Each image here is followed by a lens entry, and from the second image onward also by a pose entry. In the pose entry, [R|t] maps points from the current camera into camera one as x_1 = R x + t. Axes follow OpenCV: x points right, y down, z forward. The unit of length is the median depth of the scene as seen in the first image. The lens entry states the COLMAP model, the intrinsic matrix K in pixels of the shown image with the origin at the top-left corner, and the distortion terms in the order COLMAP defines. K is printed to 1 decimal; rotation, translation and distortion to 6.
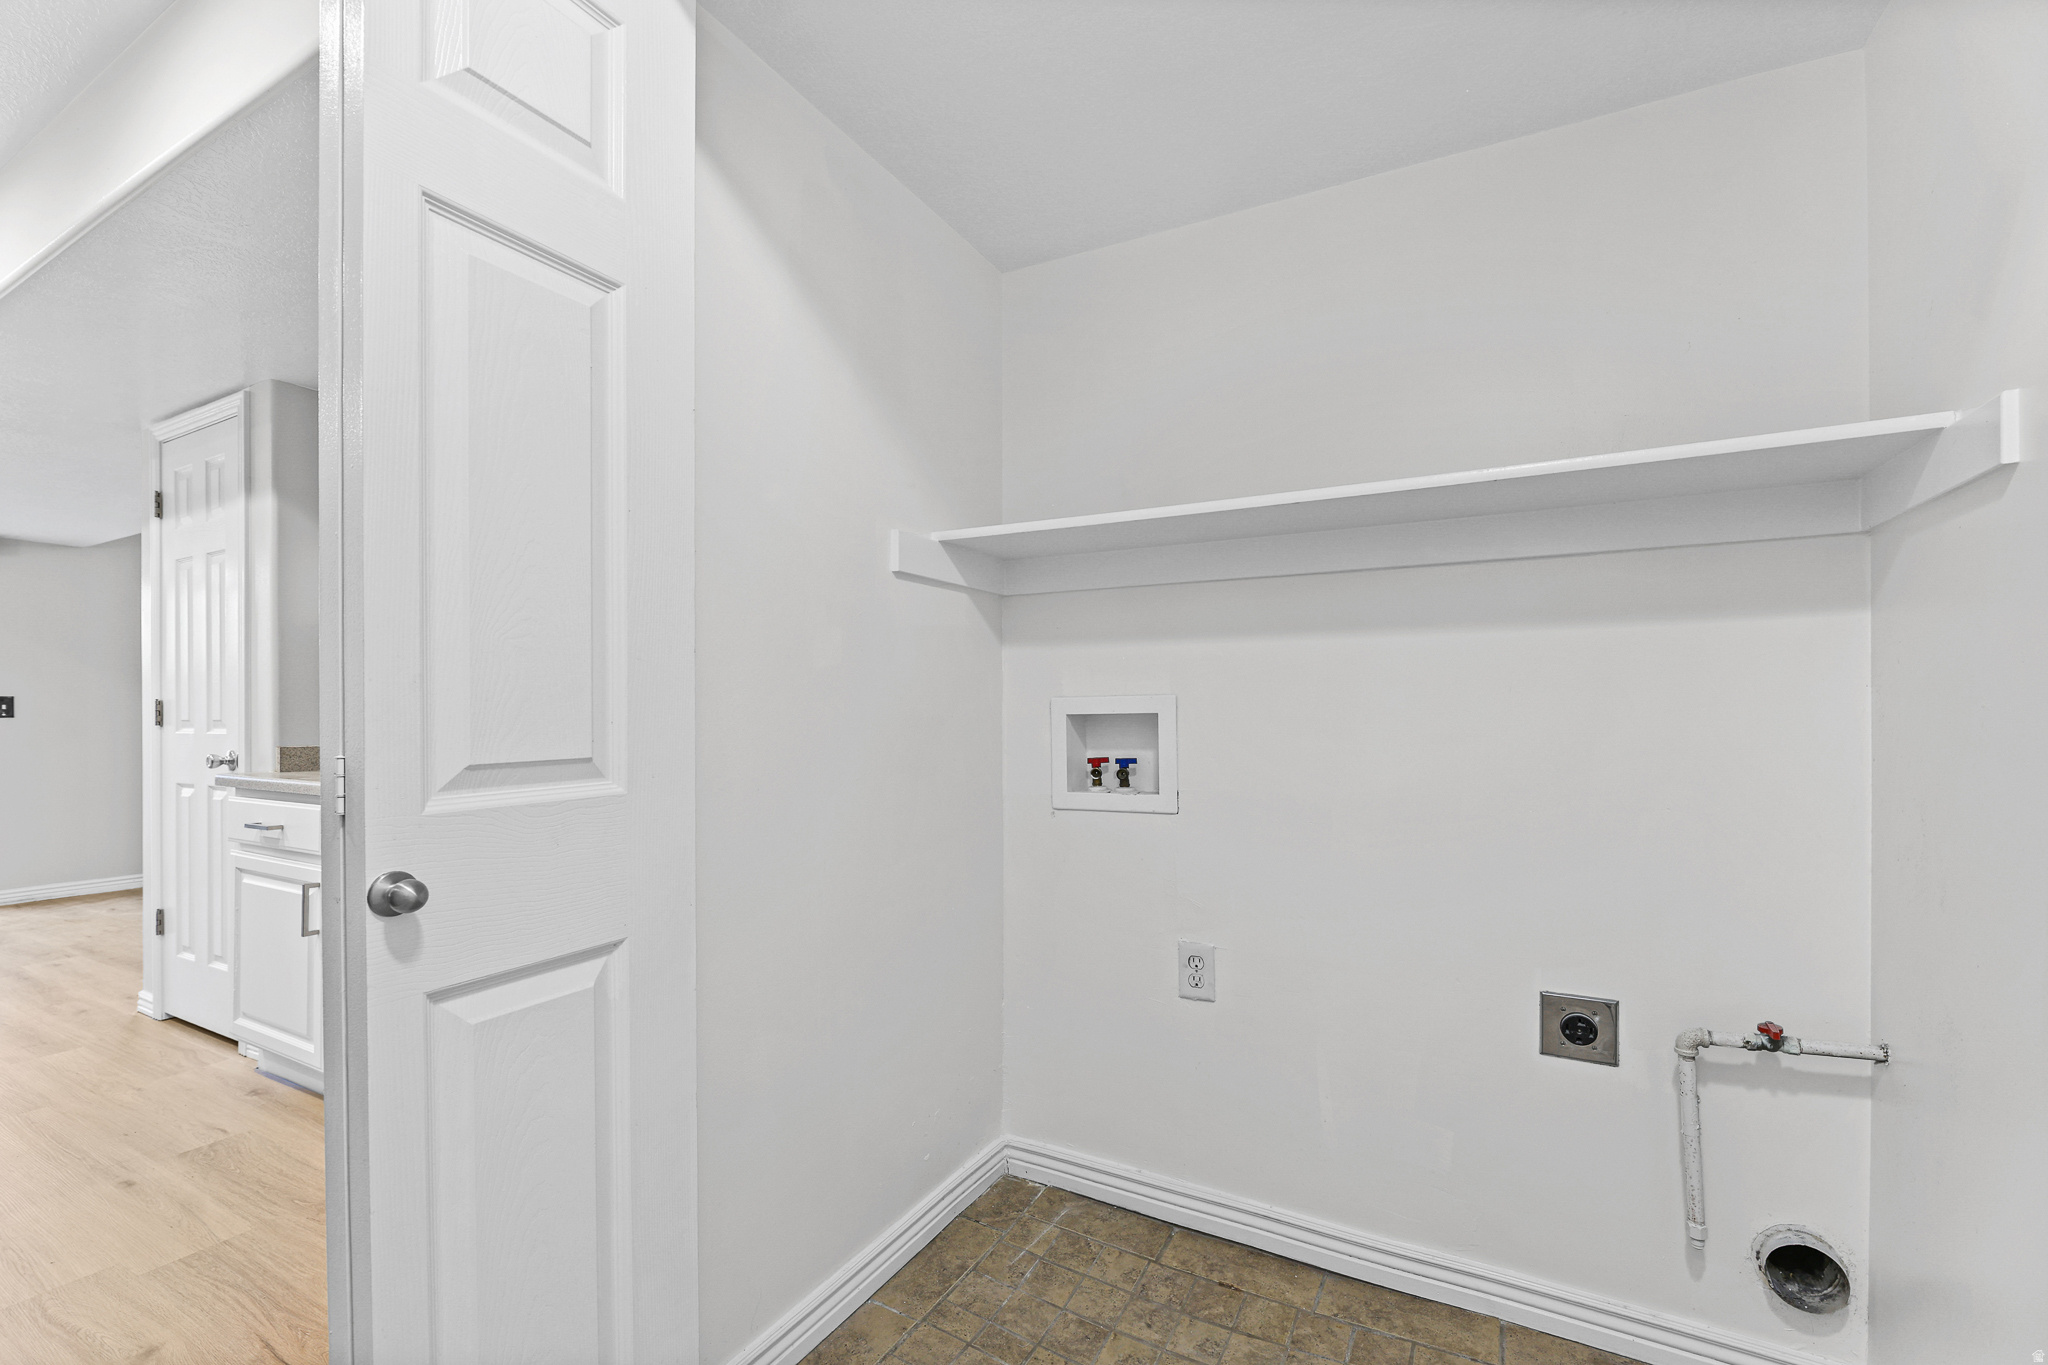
lens RADIAL K [[851.4, 0, 1027.2], [0, 851.4, 721.1], [0, 0, 1]] dist [-0.000720, -0.002795]
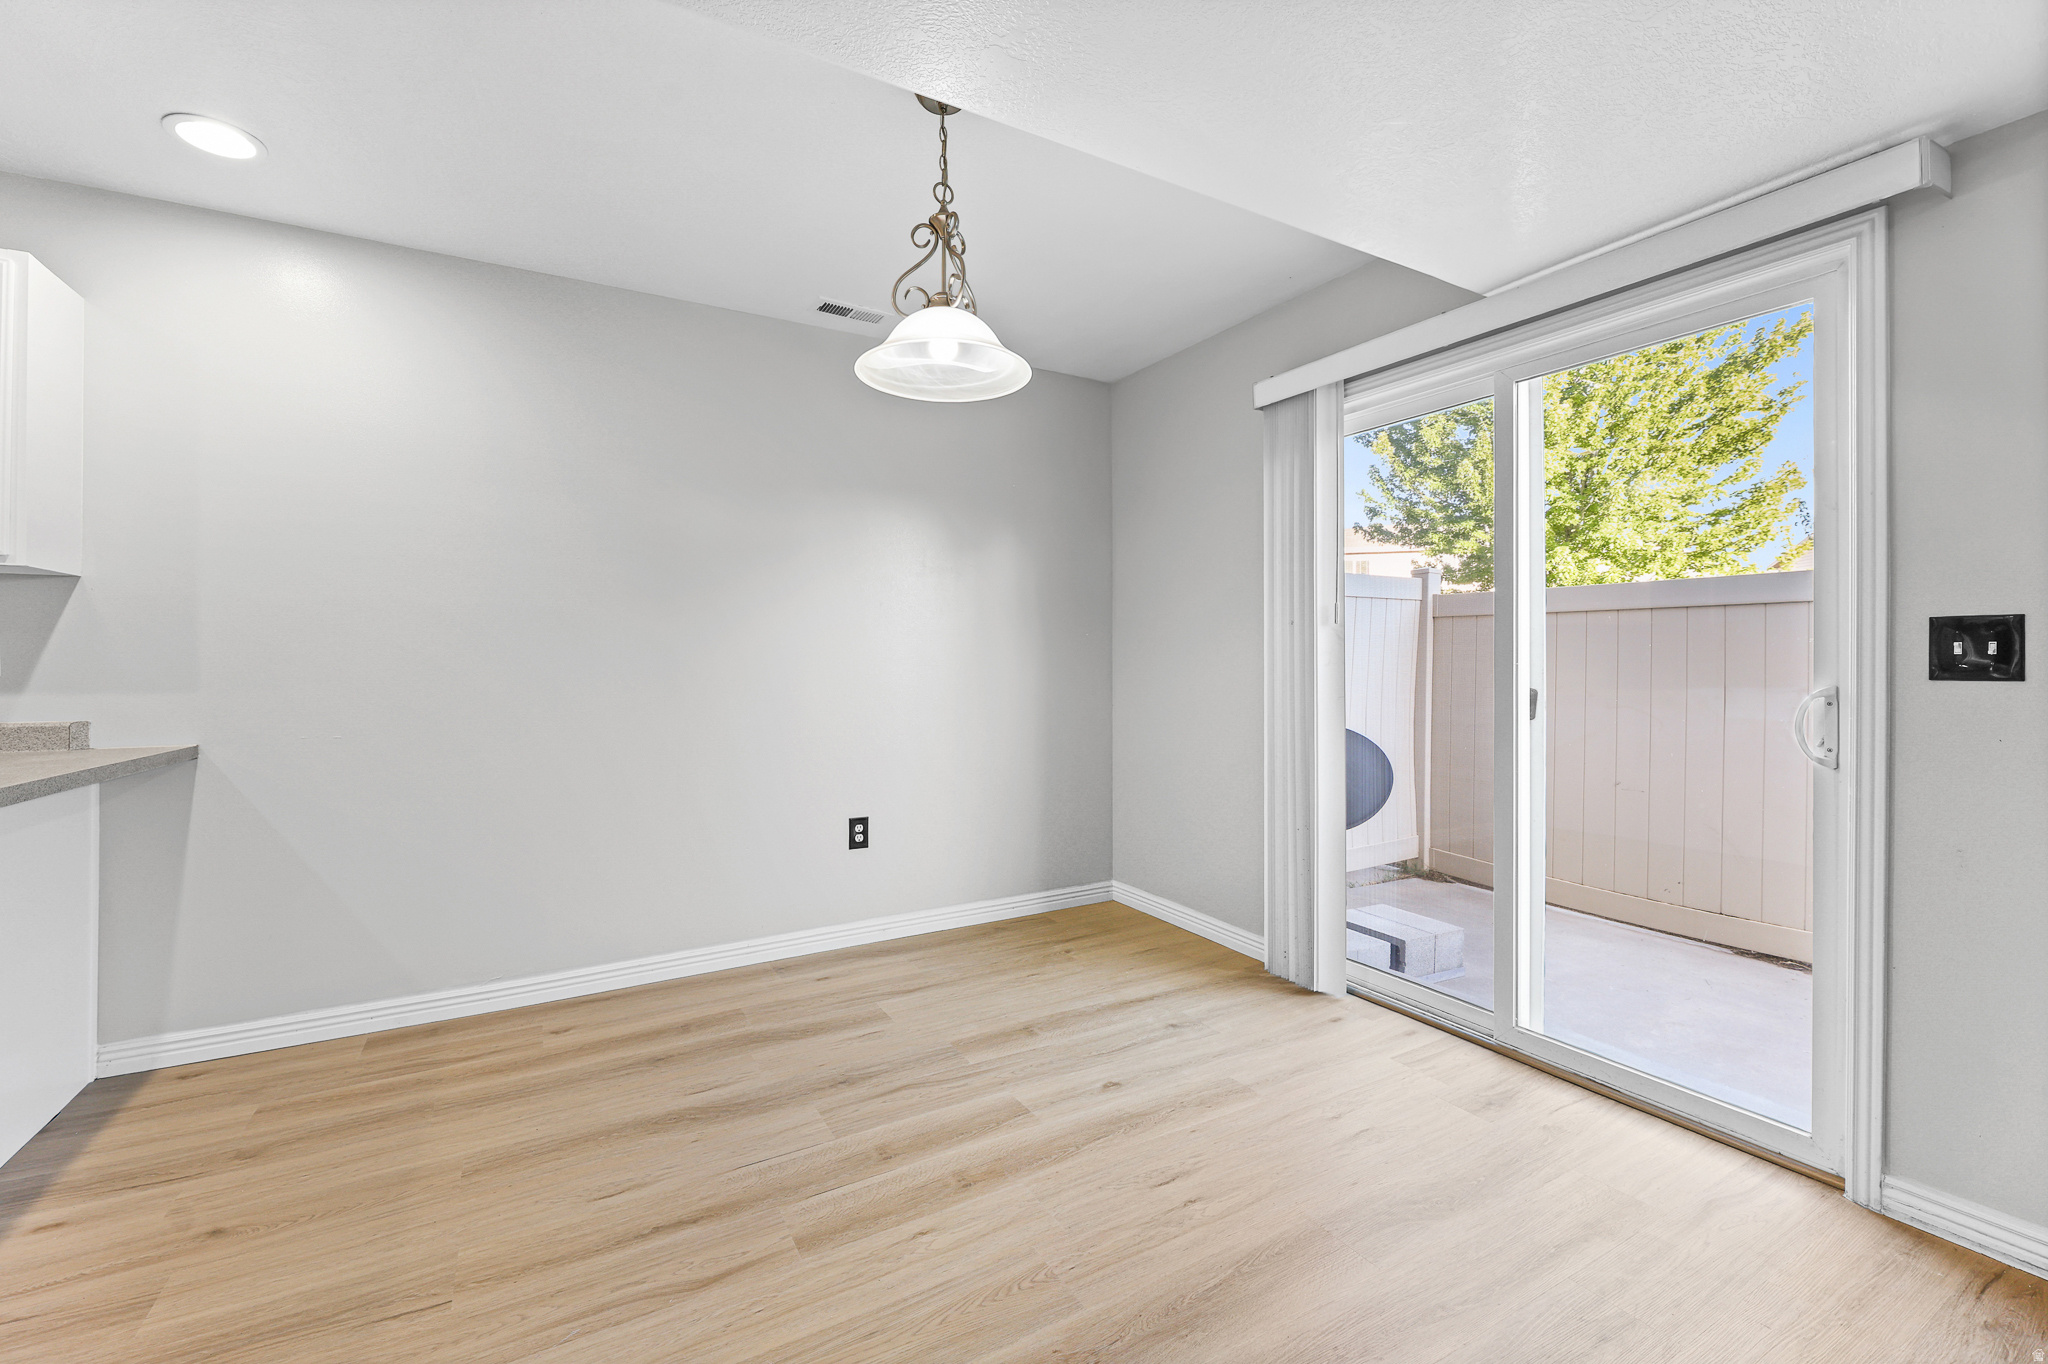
lens RADIAL K [[851.4, 0, 987.7], [0, 851.4, 661.4], [0, 0, 1]] dist [-0.000720, -0.002795]
pose [[-0.546485, 0.004562, -0.837456, -1.250280], [-0.002757, 0.999970, 0.007247, -0.021826], [0.837464, 0.006269, -0.546456, 1.464126]]
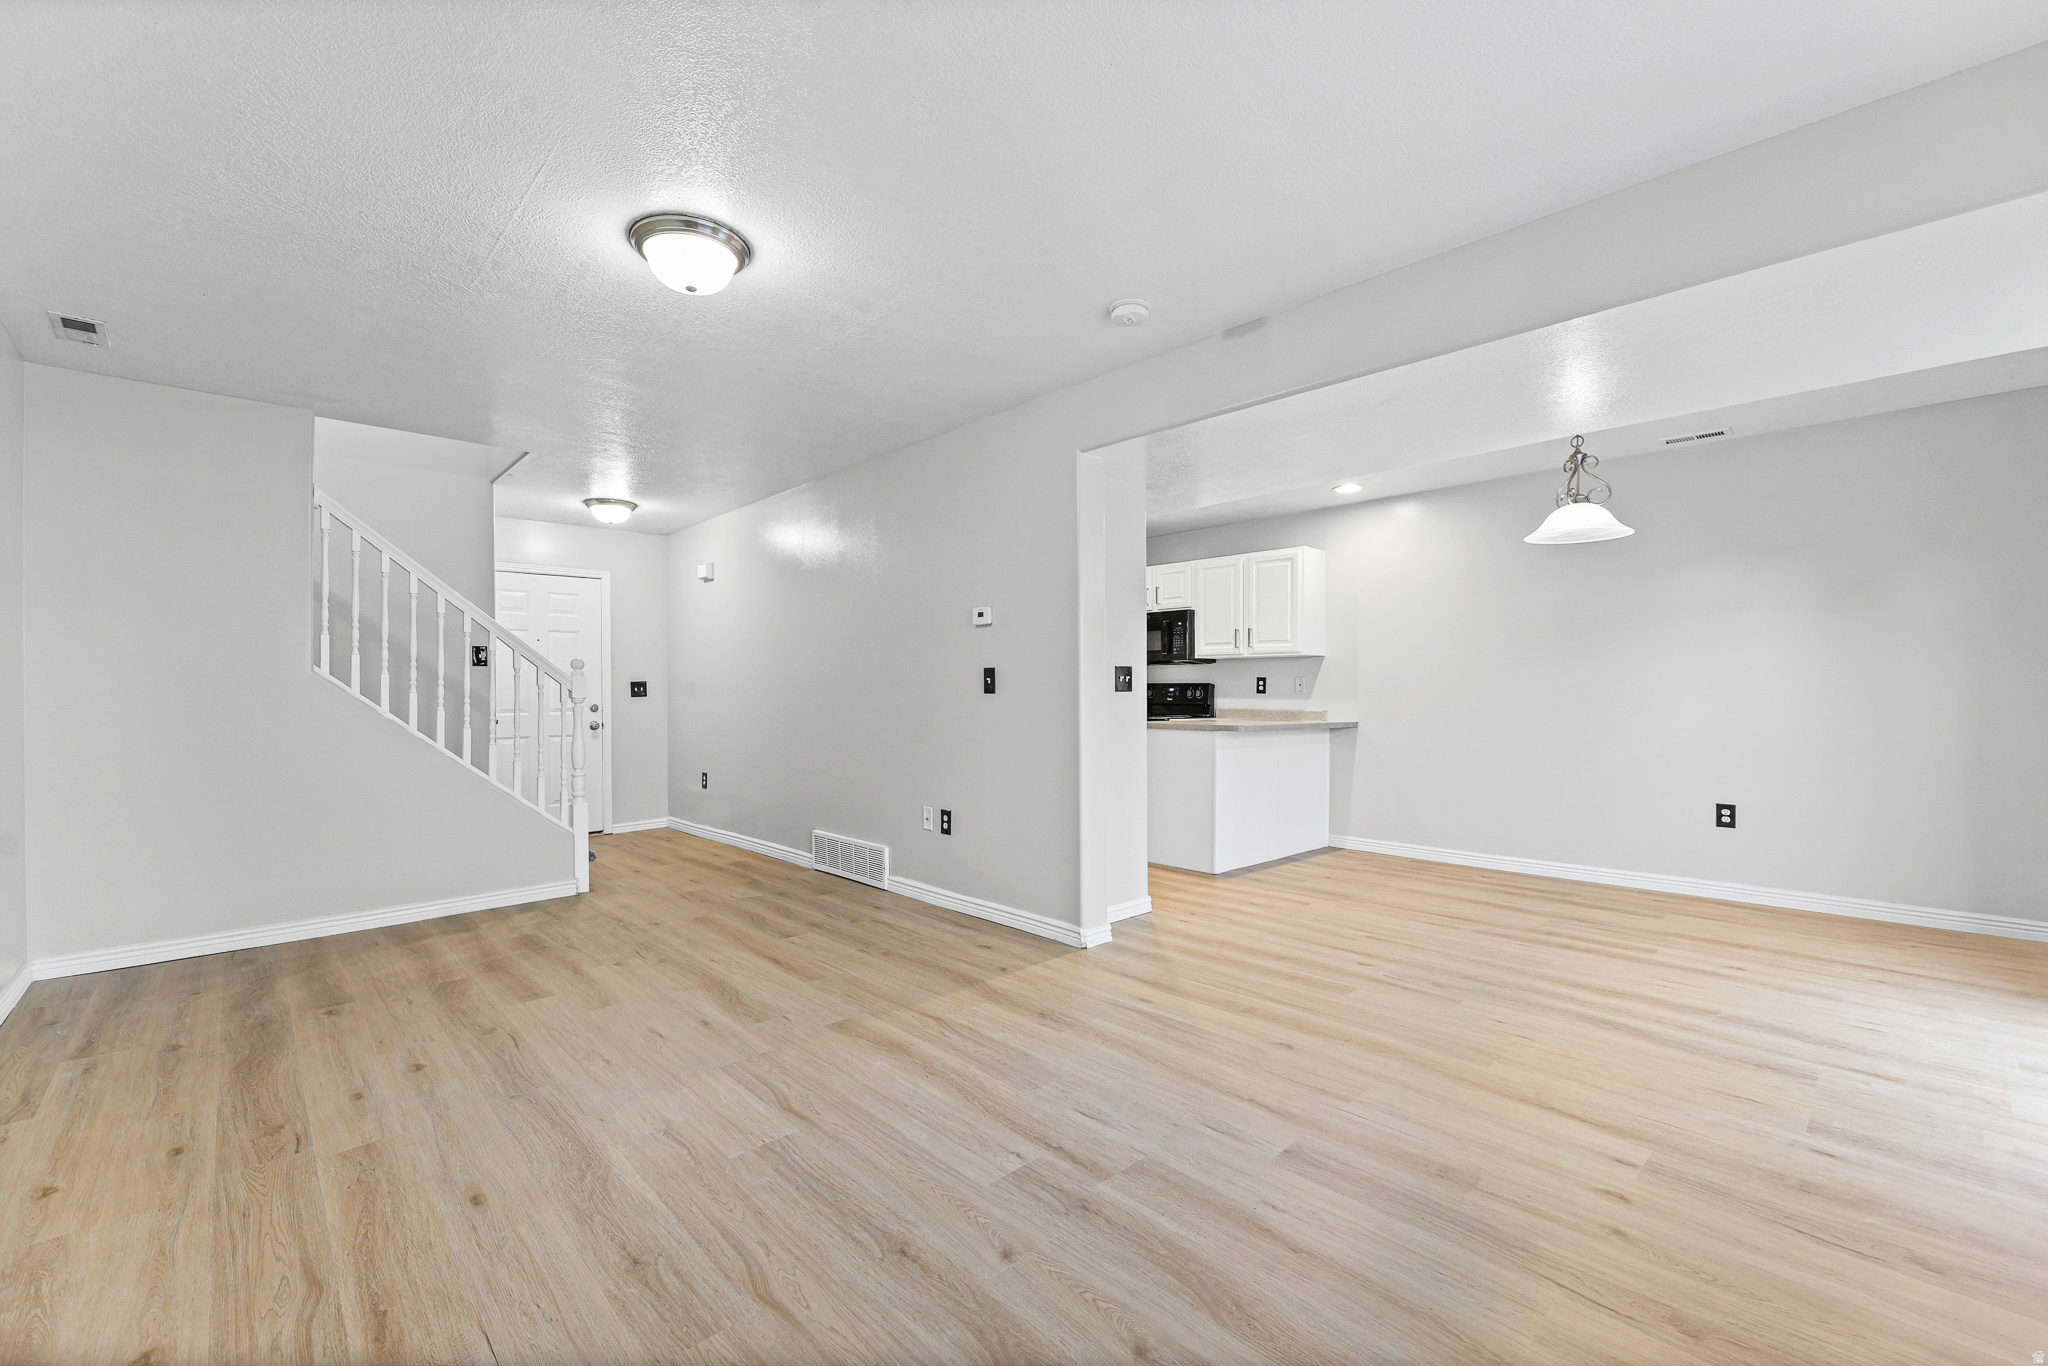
lens RADIAL K [[851.4, 0, 1007.8], [0, 851.4, 682.7], [0, 0, 1]] dist [-0.000720, -0.002795]
pose [[-0.942797, 0.006453, 0.333305, -1.414029], [0.005077, 0.999975, -0.004999, -0.019411], [-0.333329, -0.003021, -0.942806, 2.594425]]
